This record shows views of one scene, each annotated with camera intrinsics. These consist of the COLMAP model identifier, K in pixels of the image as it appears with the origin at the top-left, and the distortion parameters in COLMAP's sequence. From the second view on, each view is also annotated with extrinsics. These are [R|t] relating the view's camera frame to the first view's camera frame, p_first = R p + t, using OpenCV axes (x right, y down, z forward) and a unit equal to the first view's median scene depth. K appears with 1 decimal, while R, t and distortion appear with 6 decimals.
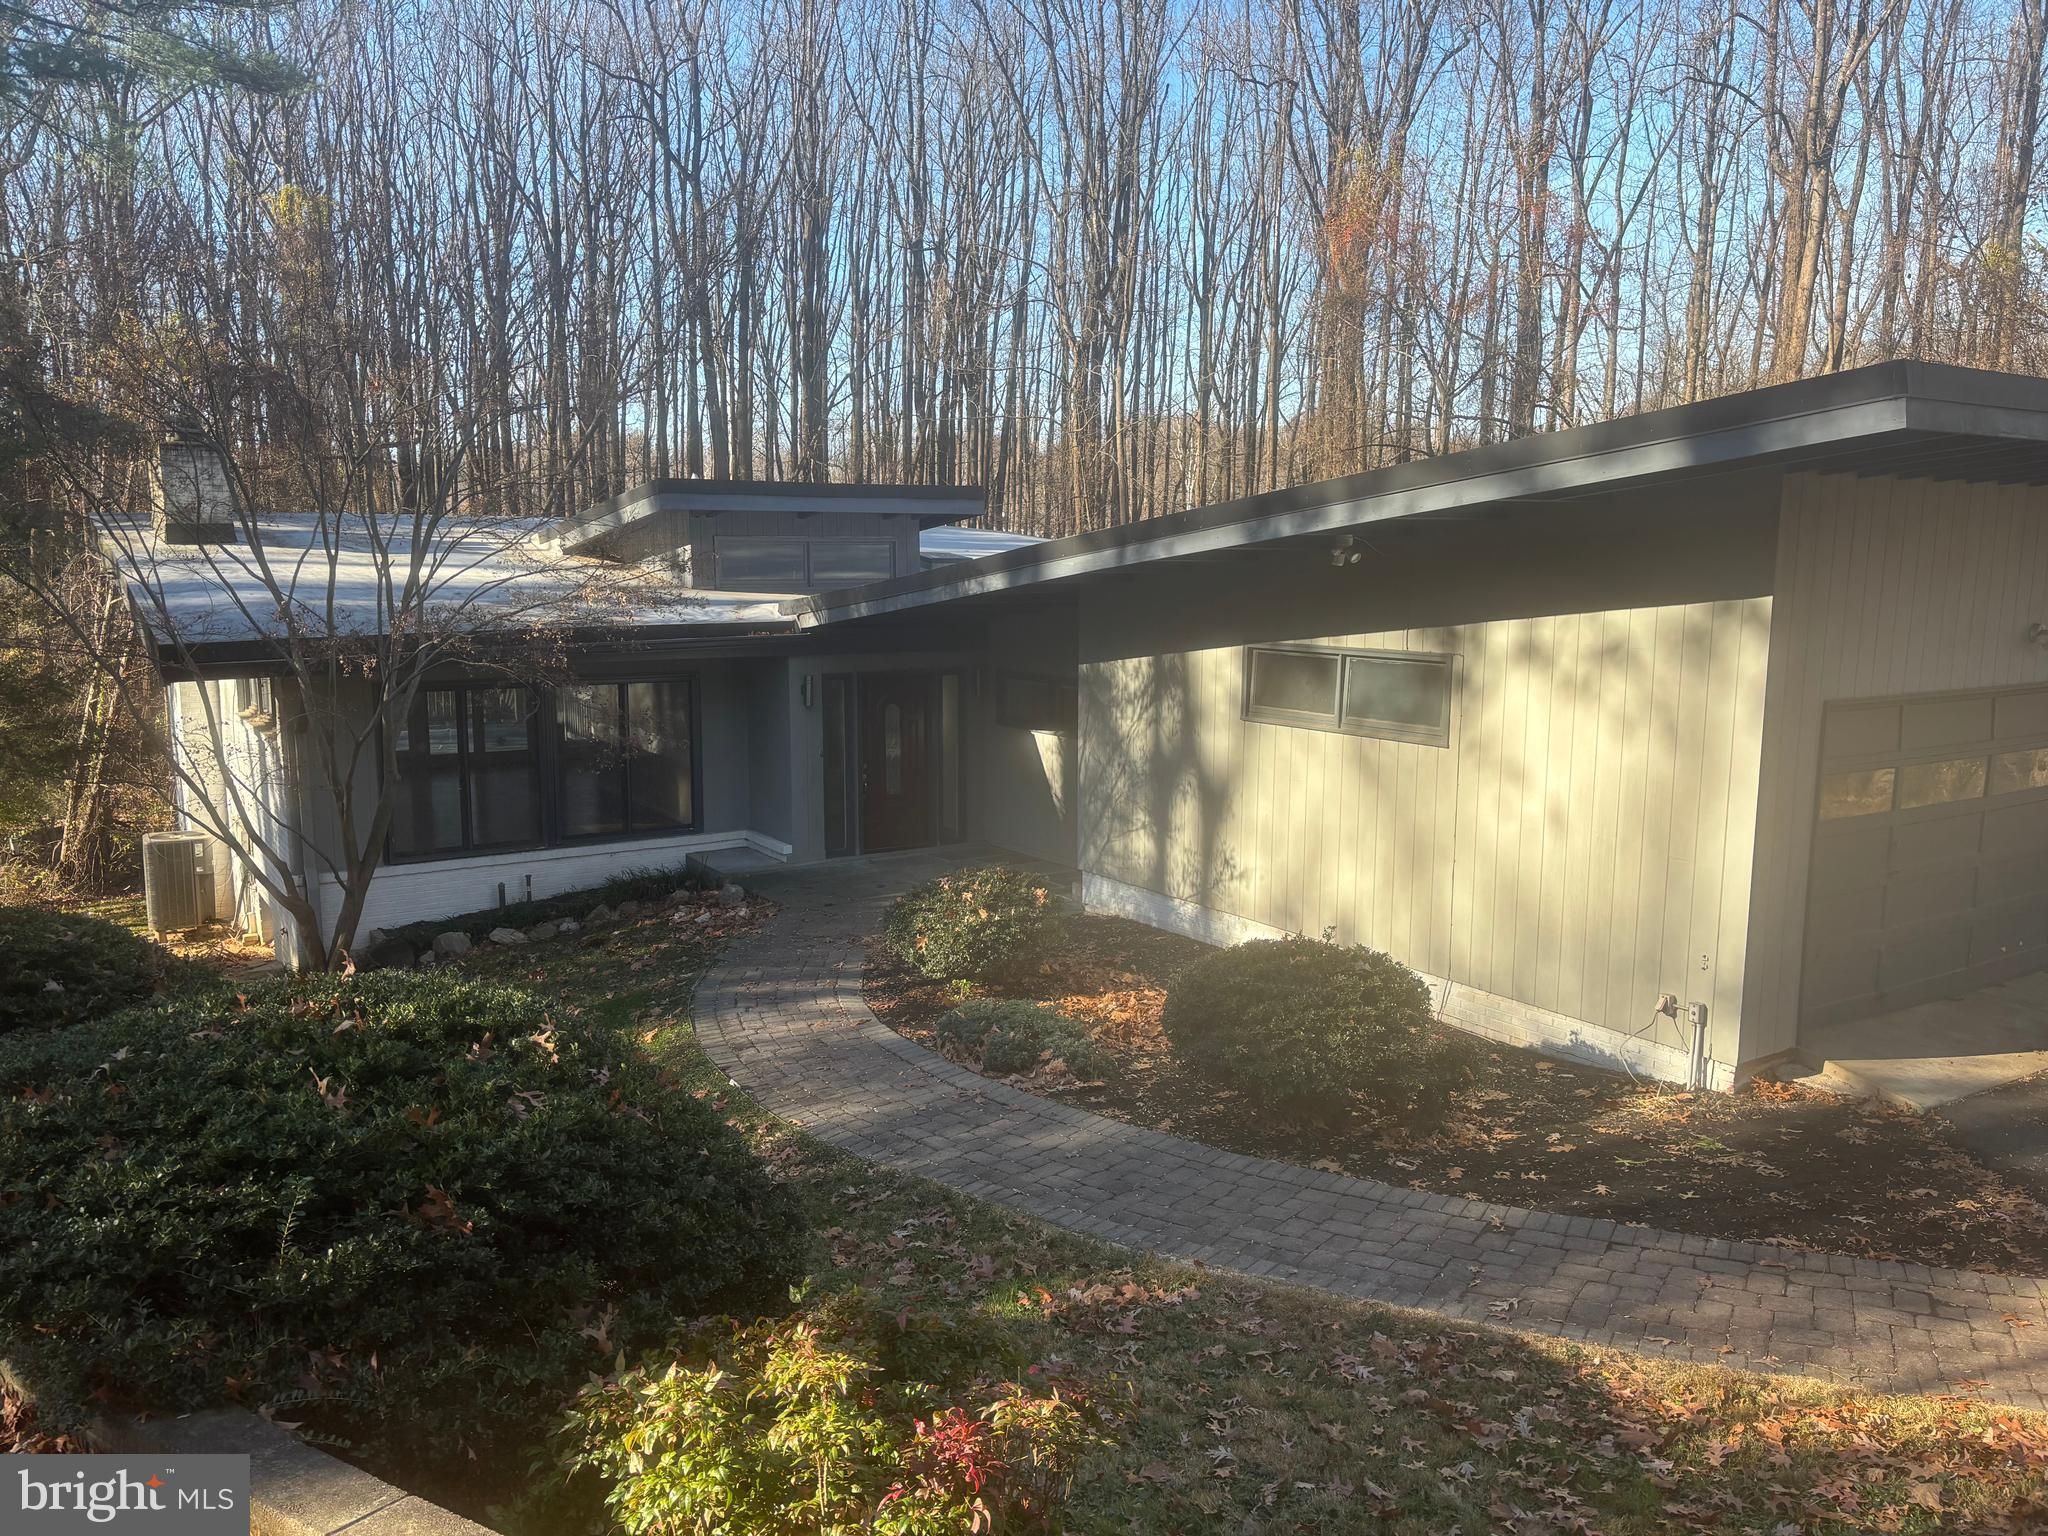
lens RADIAL K [[1547.0, 0, 1016.3], [0, 1547.0, 759.5], [0, 0, 1]] dist [0.044907, -0.049765]
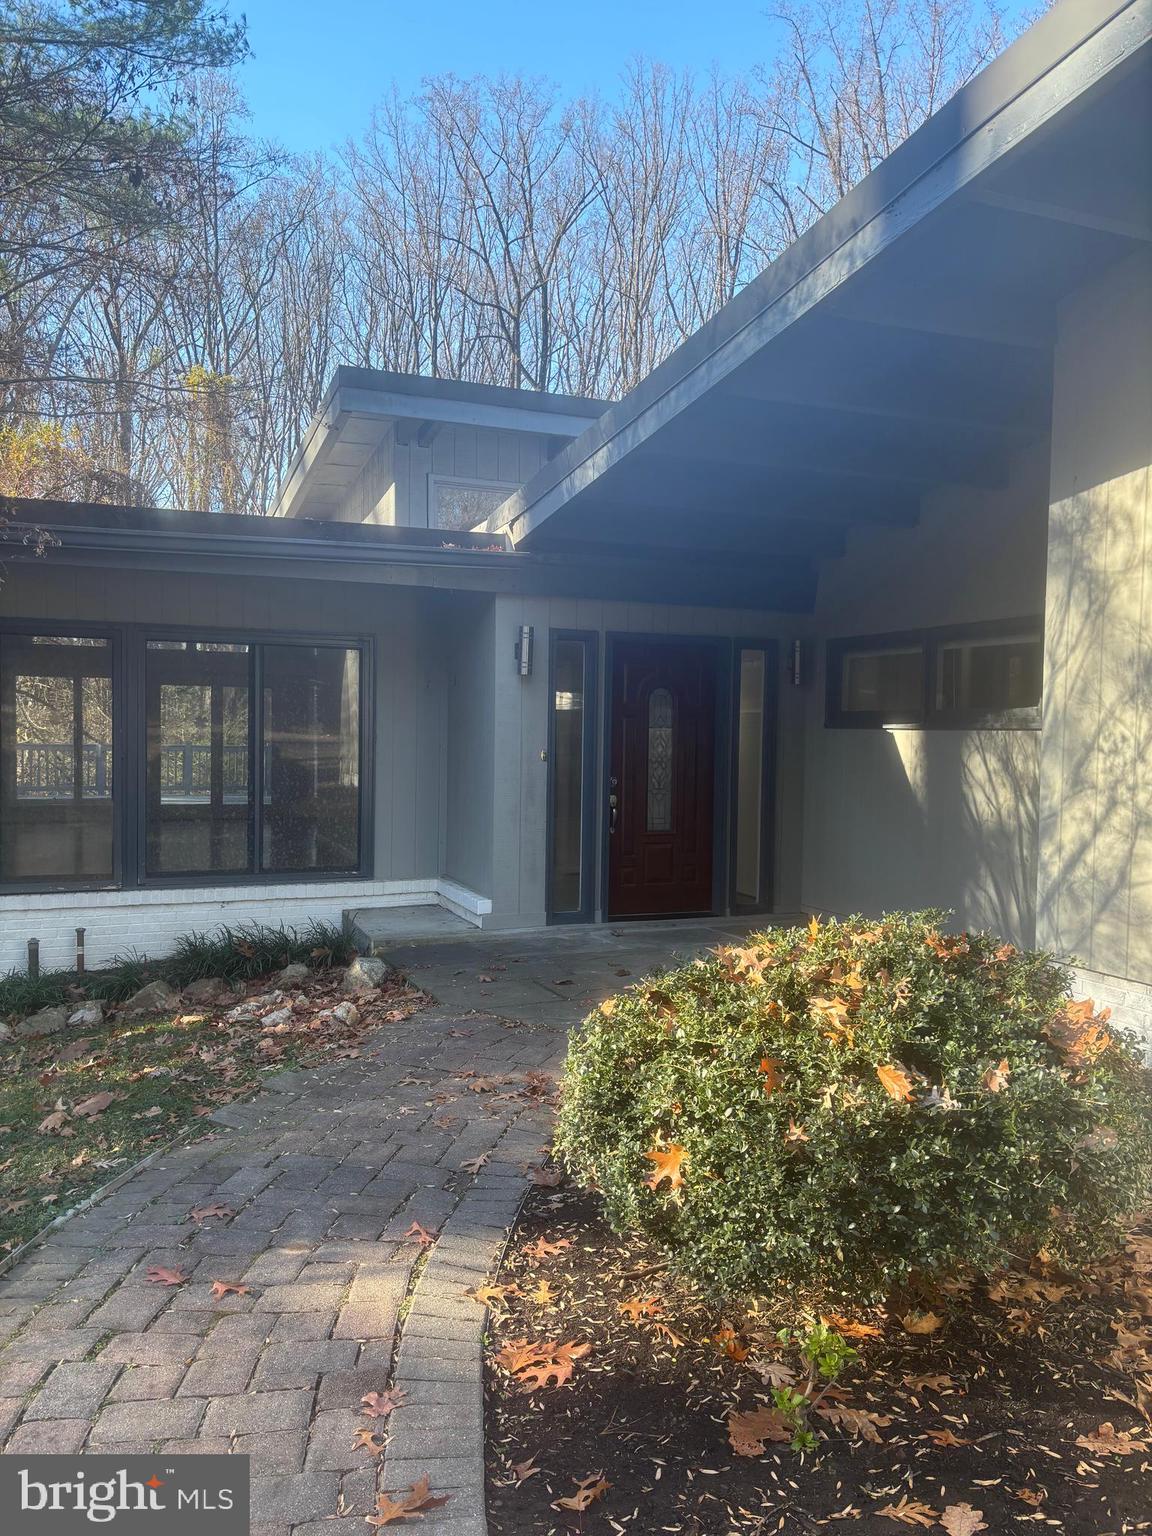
lens RADIAL K [[1160.3, 0, 569.4], [0, 1160.3, 784.5], [0, 0, 1]] dist [0.044907, -0.049765]
pose [[0.982099, 0.019825, -0.187320, -0.035649], [-0.035691, 0.996017, -0.081712, 0.058122], [0.184953, 0.086935, 0.978895, 0.689836]]
